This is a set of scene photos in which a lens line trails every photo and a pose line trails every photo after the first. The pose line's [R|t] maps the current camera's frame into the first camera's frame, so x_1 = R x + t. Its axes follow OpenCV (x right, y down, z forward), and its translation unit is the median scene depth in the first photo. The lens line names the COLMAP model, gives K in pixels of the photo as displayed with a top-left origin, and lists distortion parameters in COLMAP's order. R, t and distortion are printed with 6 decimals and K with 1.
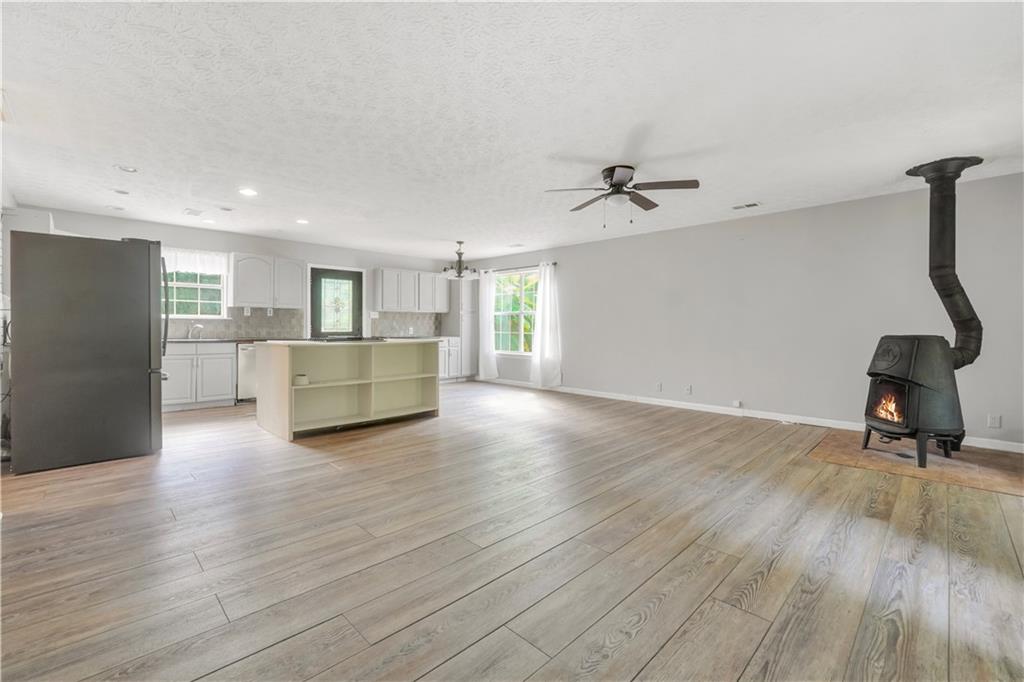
lens RADIAL K [[446.2, 0, 509.6], [0, 446.2, 336.2], [0, 0, 1]] dist [-0.001829, -0.000003]
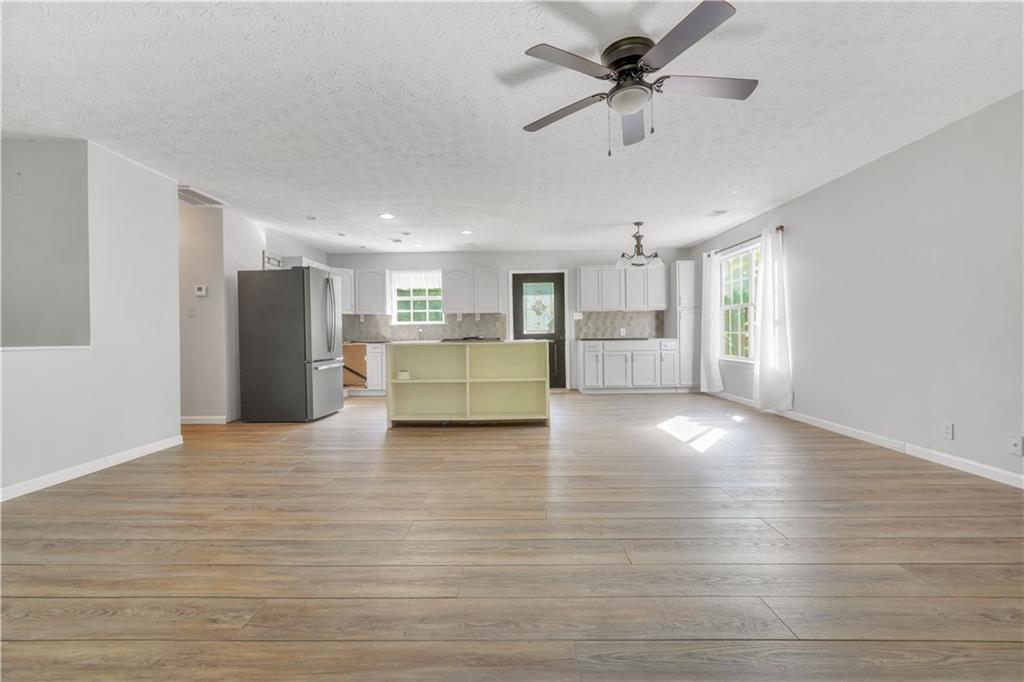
lens RADIAL K [[437.8, 0, 512.0], [0, 437.8, 346.6], [0, 0, 1]] dist [-0.014753, 0.001264]
pose [[0.696219, 0.006193, -0.717803, 0.313775], [0.001017, 0.999953, 0.009614, 0.010548], [0.717829, -0.007423, 0.696180, 0.268447]]
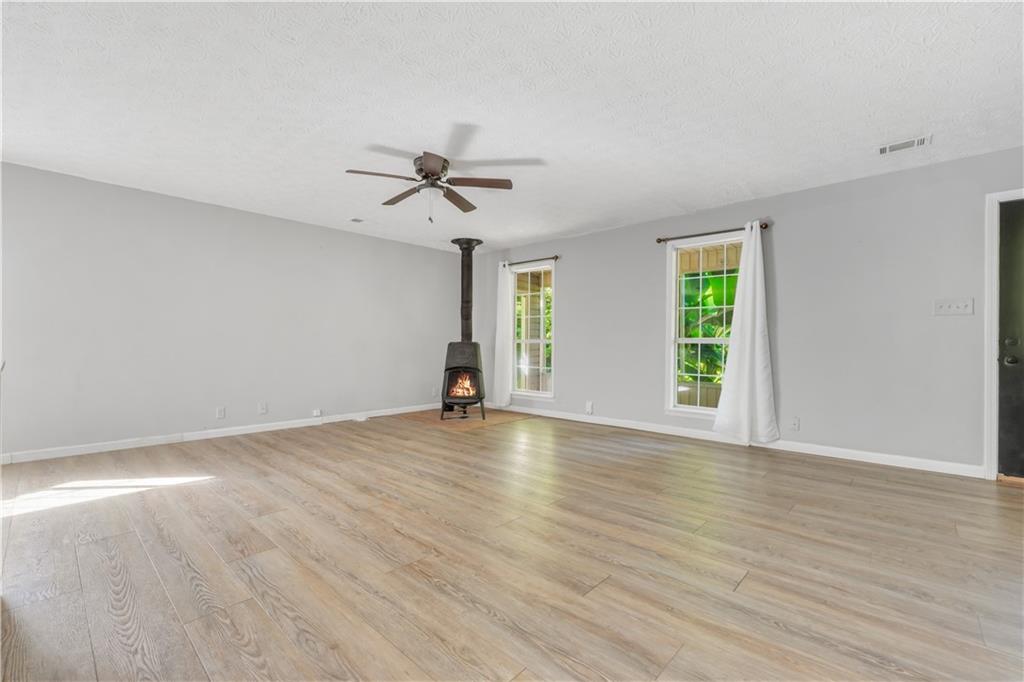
lens RADIAL K [[429.8, 0, 511.8], [0, 429.8, 345.2], [0, 0, 1]] dist [-0.027233, 0.012023]
pose [[-0.042485, -0.005299, 0.999083, -0.365361], [0.011209, 0.999920, 0.005780, 0.001754], [-0.999034, 0.011445, -0.042422, 0.494900]]
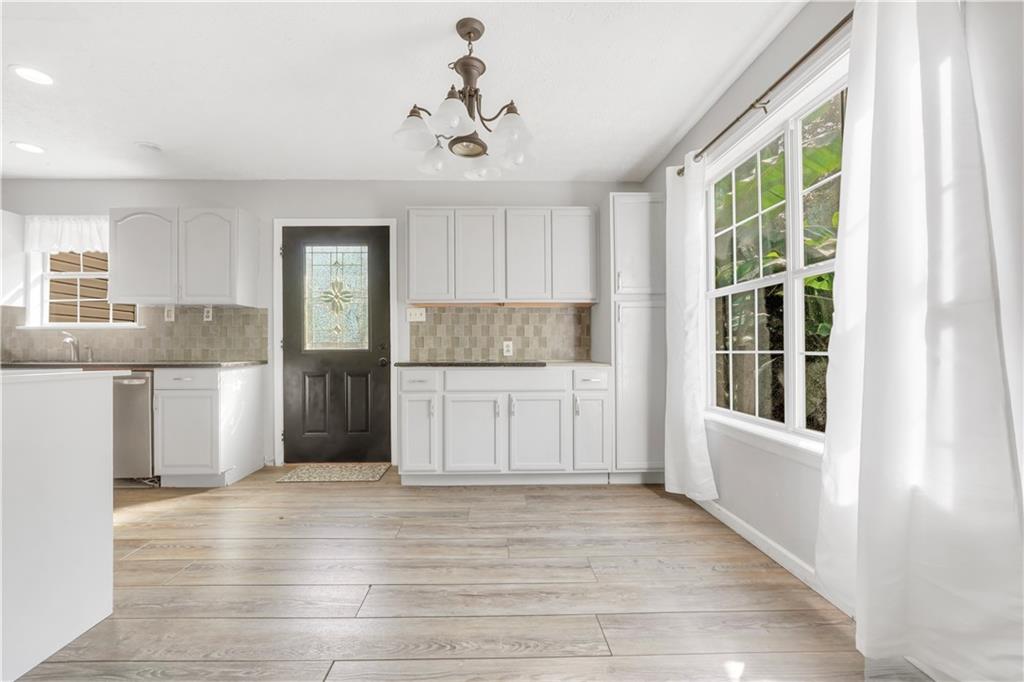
lens RADIAL K [[429.8, 0, 511.8], [0, 429.8, 345.2], [0, 0, 1]] dist [-0.027233, 0.012023]
pose [[0.717202, -0.014834, -0.696707, 0.093260], [-0.009225, 0.999484, -0.030776, -0.003056], [0.696804, 0.028500, 0.716695, 0.844259]]
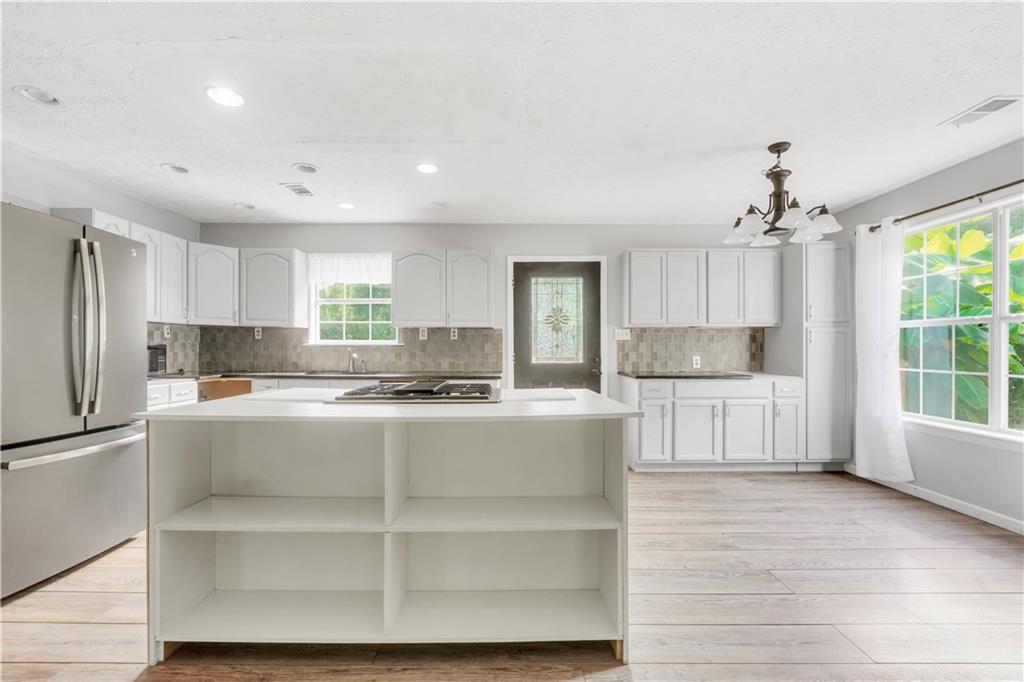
lens RADIAL K [[437.8, 0, 512.0], [0, 437.8, 346.6], [0, 0, 1]] dist [-0.014753, 0.001264]
pose [[0.705651, -0.006518, -0.708530, -0.004695], [-0.012338, 0.999693, -0.021484, -0.020498], [0.708452, 0.023902, 0.705354, 0.566662]]
